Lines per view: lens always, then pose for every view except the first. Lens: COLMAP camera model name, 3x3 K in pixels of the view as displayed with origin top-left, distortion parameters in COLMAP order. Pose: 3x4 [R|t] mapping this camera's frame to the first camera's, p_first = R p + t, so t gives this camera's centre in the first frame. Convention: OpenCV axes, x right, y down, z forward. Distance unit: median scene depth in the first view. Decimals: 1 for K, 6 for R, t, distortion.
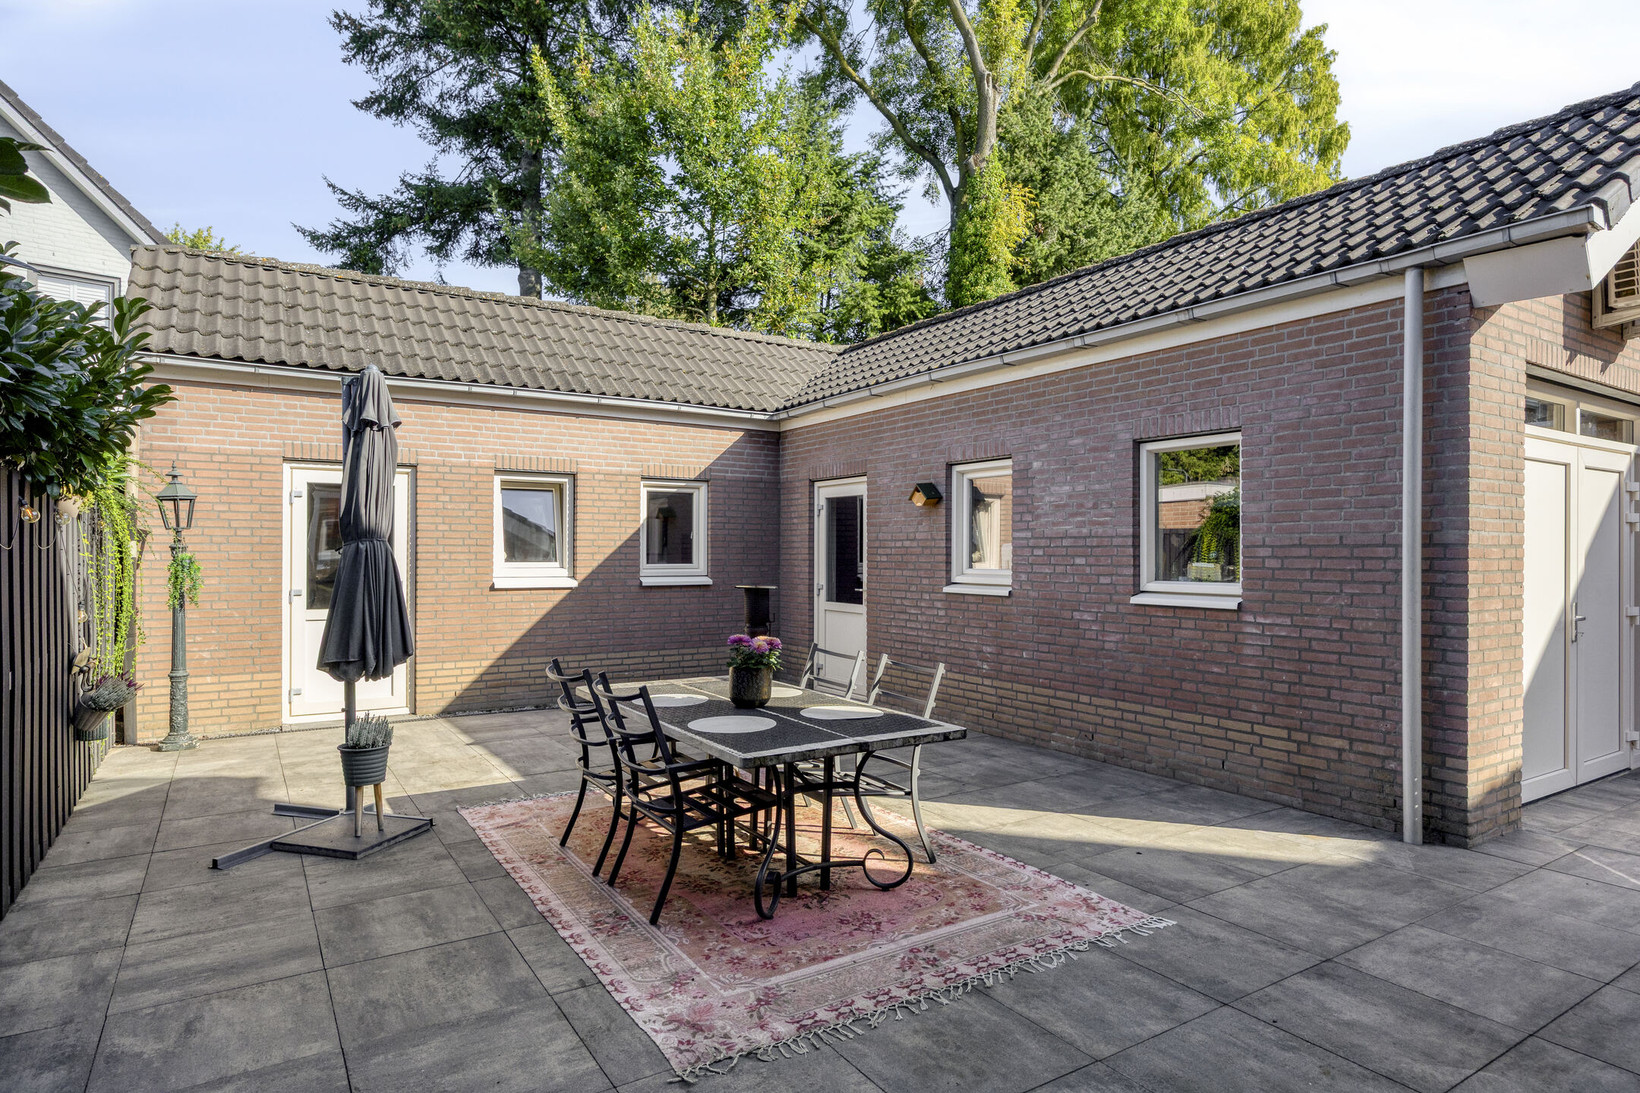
lens RADIAL K [[903.3, 0, 819.6], [0, 903.3, 552.0], [0, 0, 1]] dist [-0.002816, -0.000492]
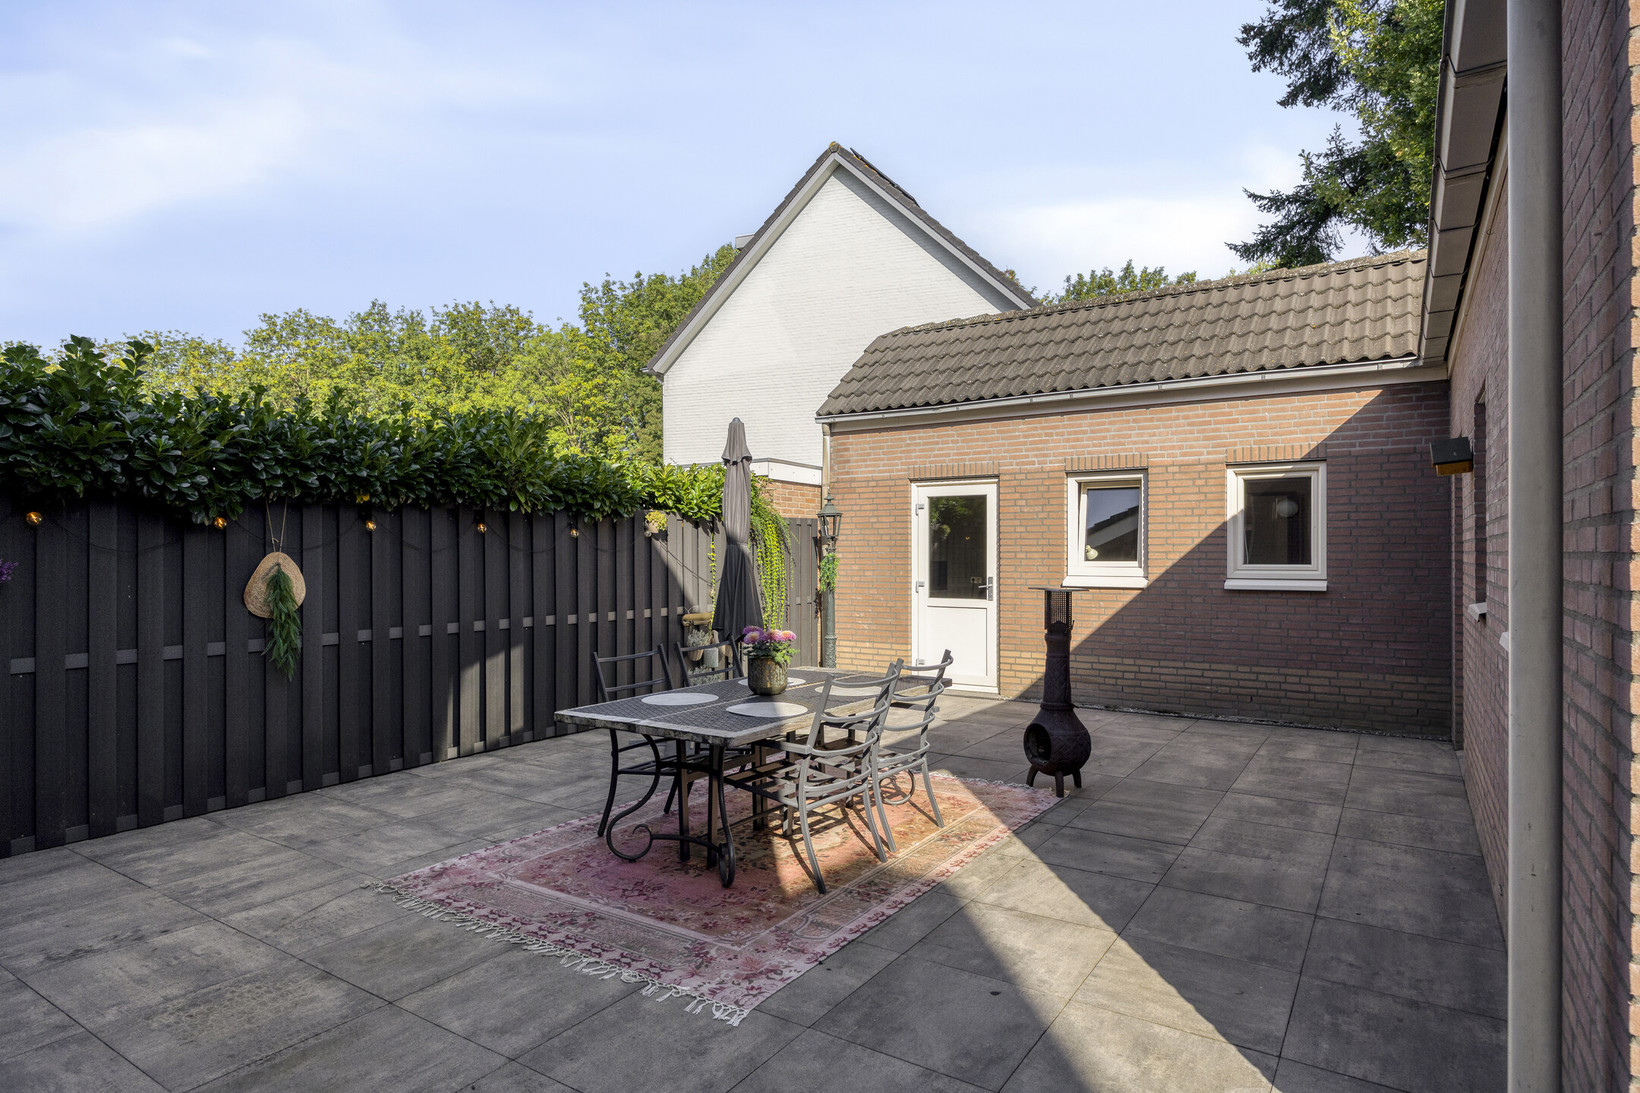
lens RADIAL K [[903.3, 0, 819.8], [0, 903.3, 551.2], [0, 0, 1]] dist [-0.002816, -0.000492]
pose [[0.414985, -0.004952, -0.909815, 0.463650], [0.004495, 0.999984, -0.003392, 0.002236], [0.909817, -0.002682, 0.415001, 0.304310]]
